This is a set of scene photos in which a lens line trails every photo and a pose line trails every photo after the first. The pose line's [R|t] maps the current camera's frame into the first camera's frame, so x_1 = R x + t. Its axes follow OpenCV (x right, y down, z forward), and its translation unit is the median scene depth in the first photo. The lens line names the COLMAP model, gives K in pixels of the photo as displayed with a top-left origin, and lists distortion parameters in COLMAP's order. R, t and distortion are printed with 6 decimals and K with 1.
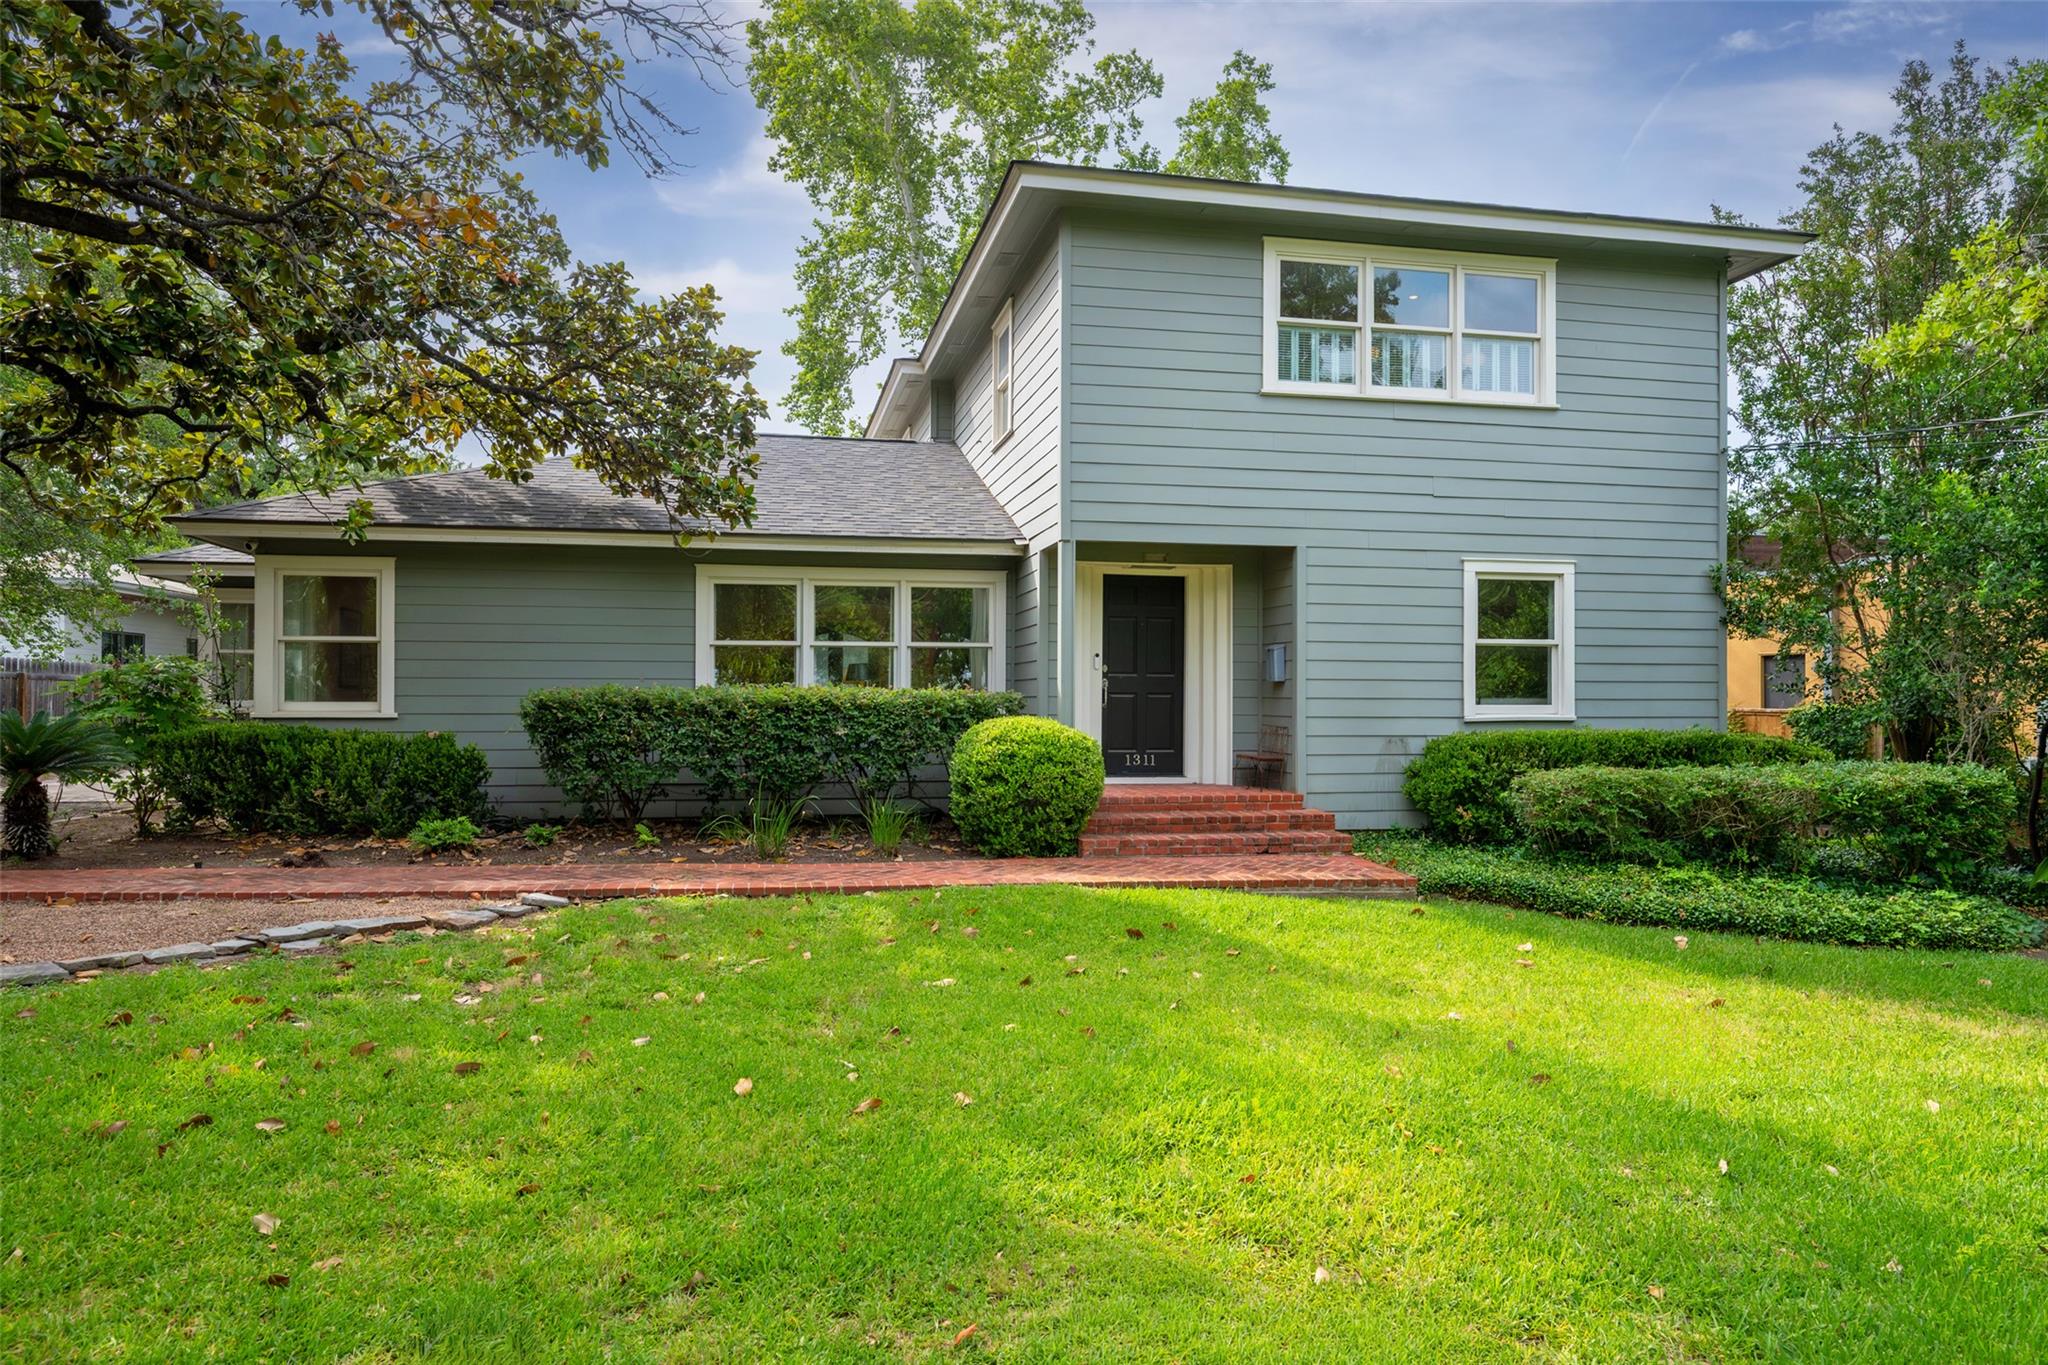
lens RADIAL K [[1249.4, 0, 1022.5], [0, 1249.4, 683.2], [0, 0, 1]] dist [-0.023466, -0.000497]
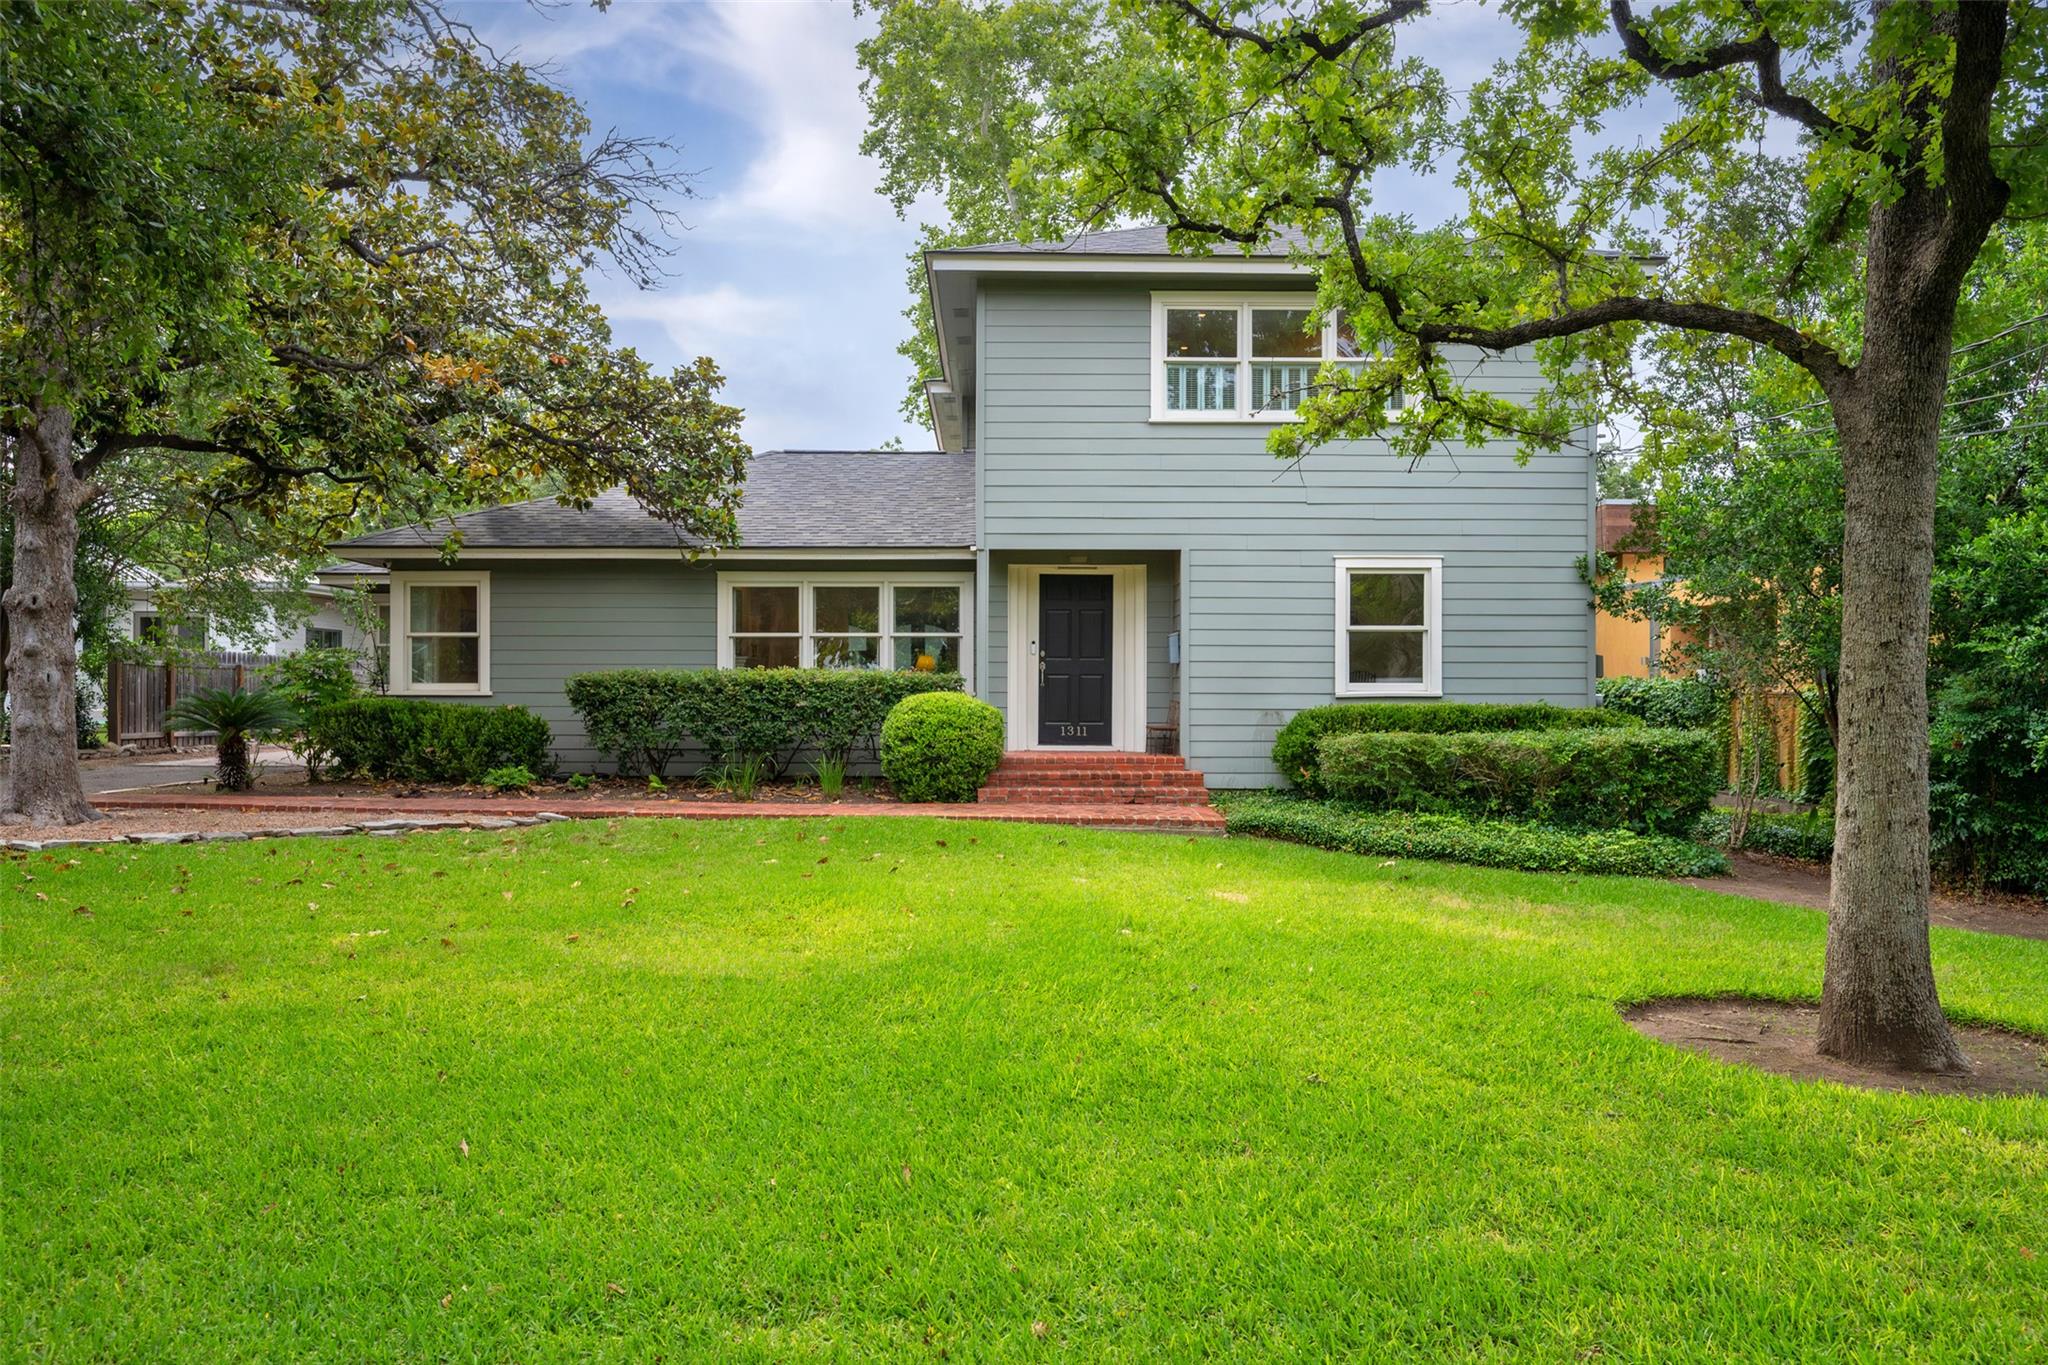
lens RADIAL K [[1414.0, 0, 1024.7], [0, 1414.0, 678.7], [0, 0, 1]] dist [-0.040962, 0.002350]
pose [[0.984321, -0.003709, -0.176347, 0.318780], [0.003979, 0.999991, 0.001182, 0.011726], [0.176341, -0.001865, 0.984327, -0.362291]]
